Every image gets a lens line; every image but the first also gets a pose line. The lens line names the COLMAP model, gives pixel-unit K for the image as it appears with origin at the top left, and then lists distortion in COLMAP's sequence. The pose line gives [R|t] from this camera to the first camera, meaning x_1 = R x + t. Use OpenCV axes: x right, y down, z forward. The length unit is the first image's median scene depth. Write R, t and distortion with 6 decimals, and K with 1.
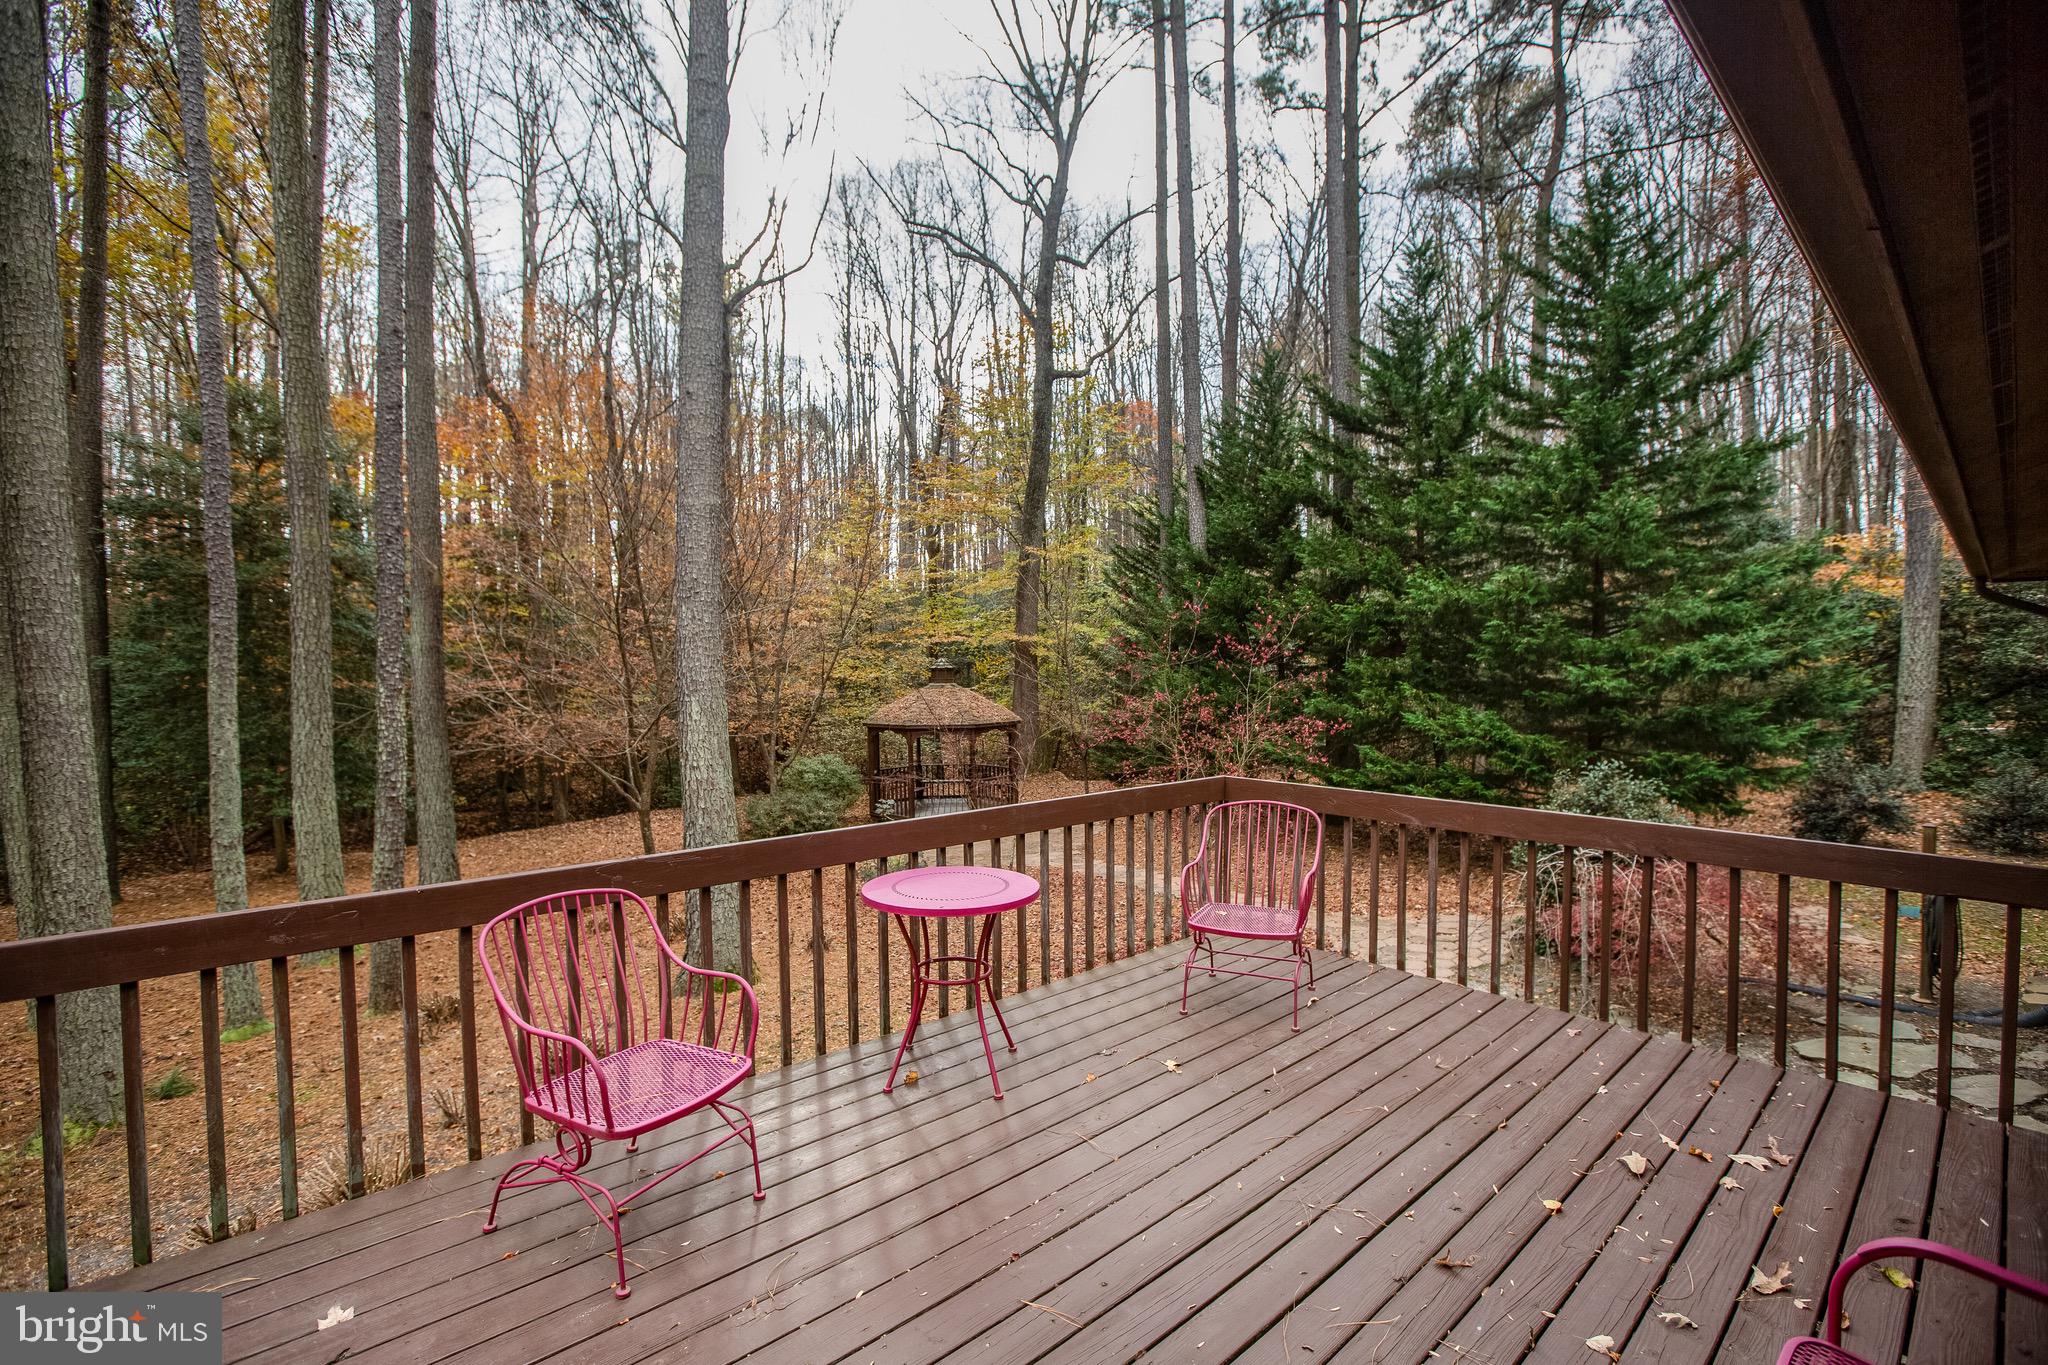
lens RADIAL K [[940.2, 0, 1032.1], [0, 940.2, 682.2], [0, 0, 1]] dist [-0.025736, 0.002180]
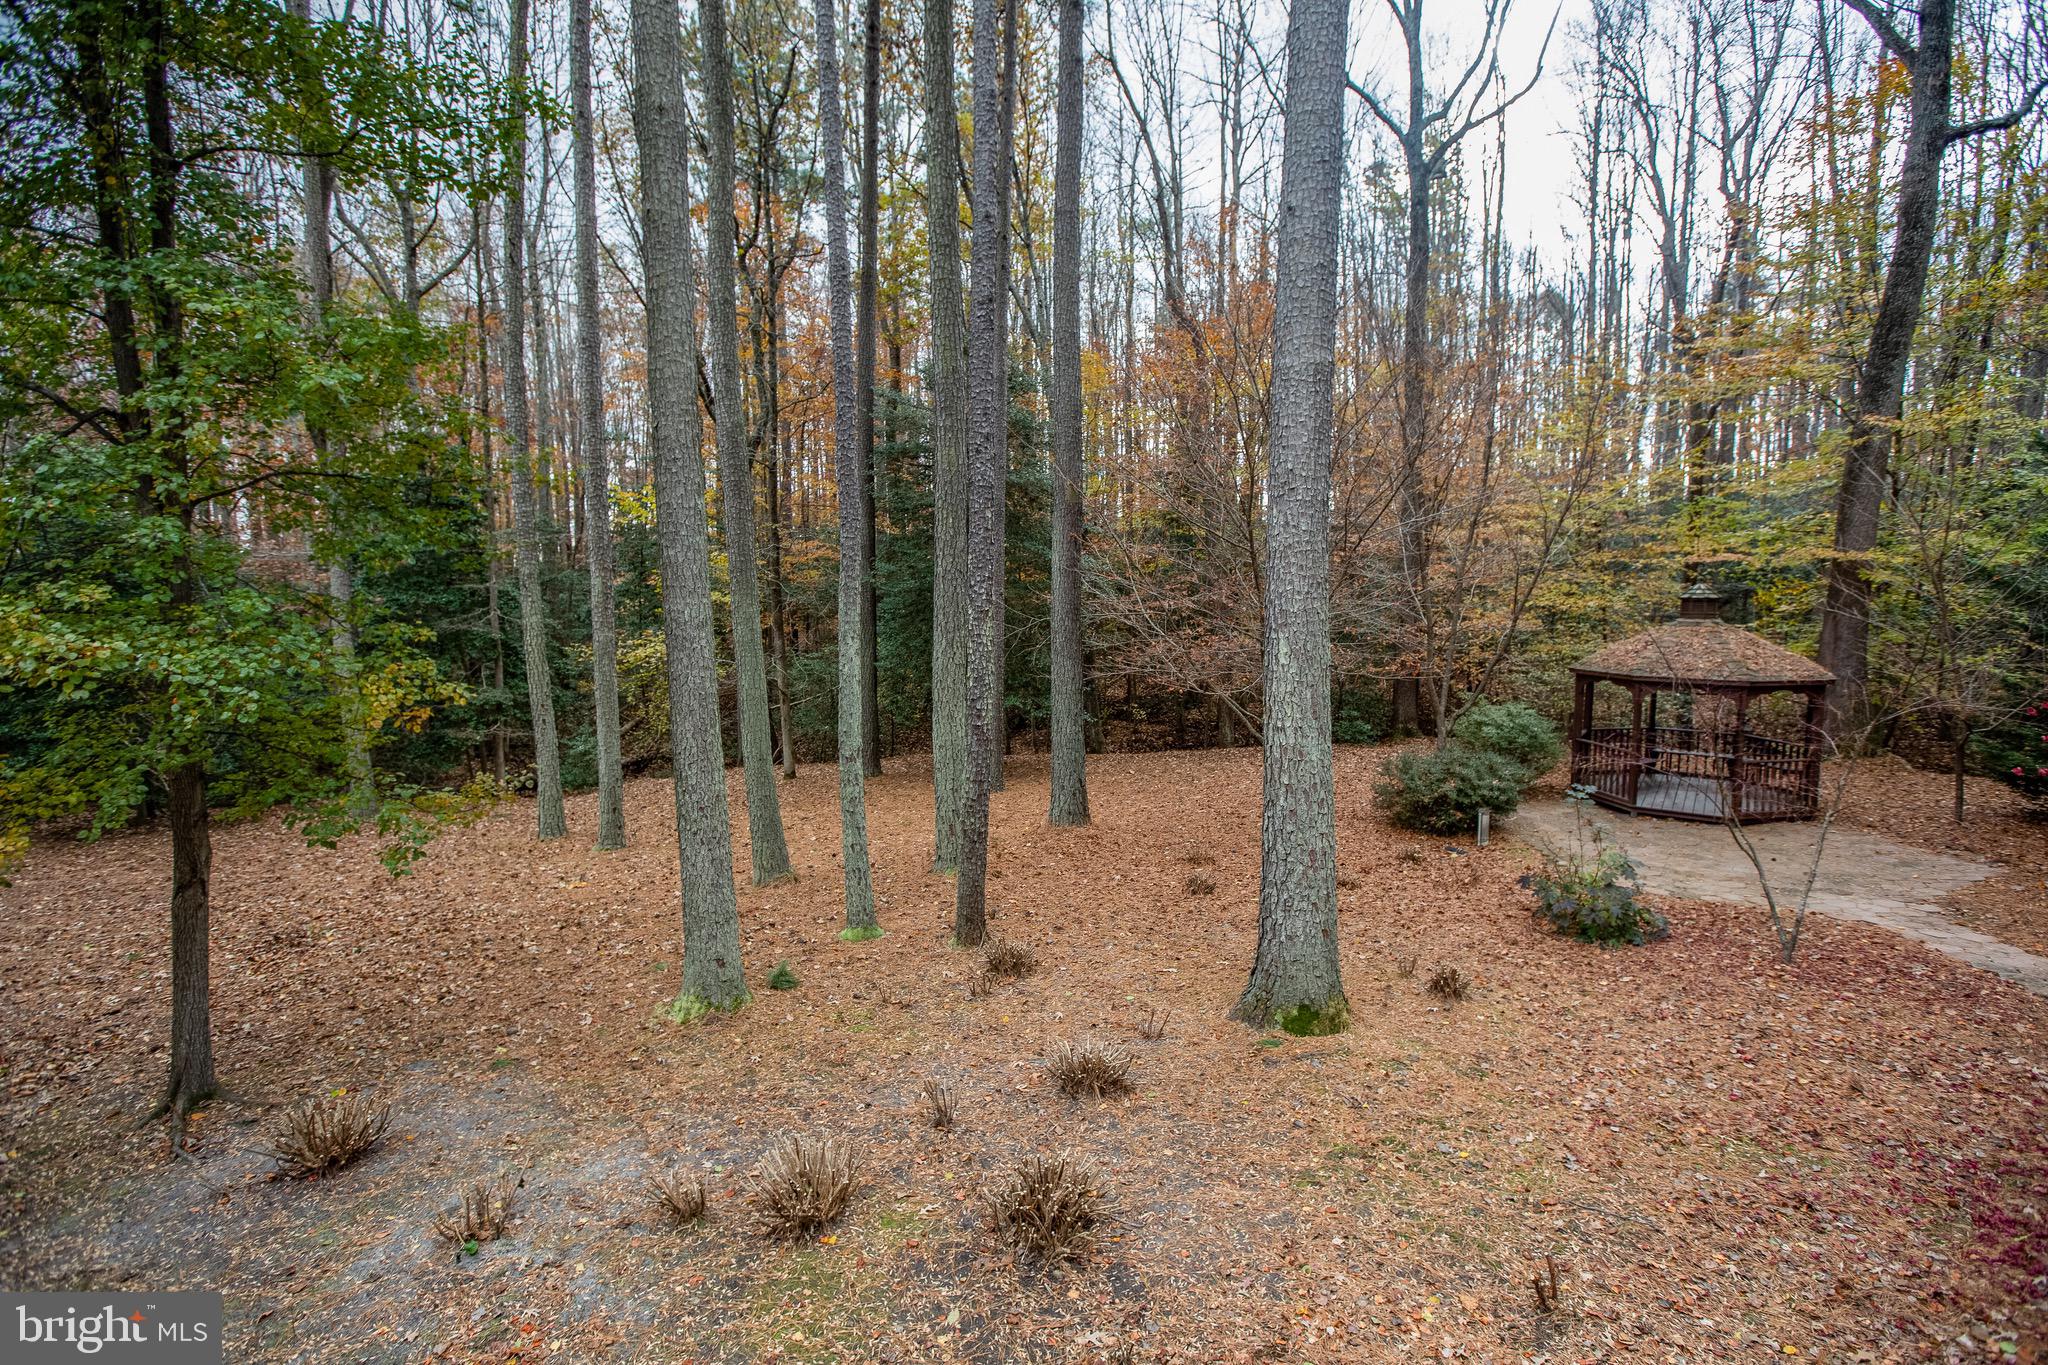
lens RADIAL K [[940.2, 0, 1026.1], [0, 940.2, 686.5], [0, 0, 1]] dist [-0.025736, 0.002180]
pose [[0.747842, 0.077408, -0.659348, -0.006691], [-0.021002, 0.995441, 0.093044, -0.002126], [0.663544, -0.055734, 0.746058, 0.103739]]
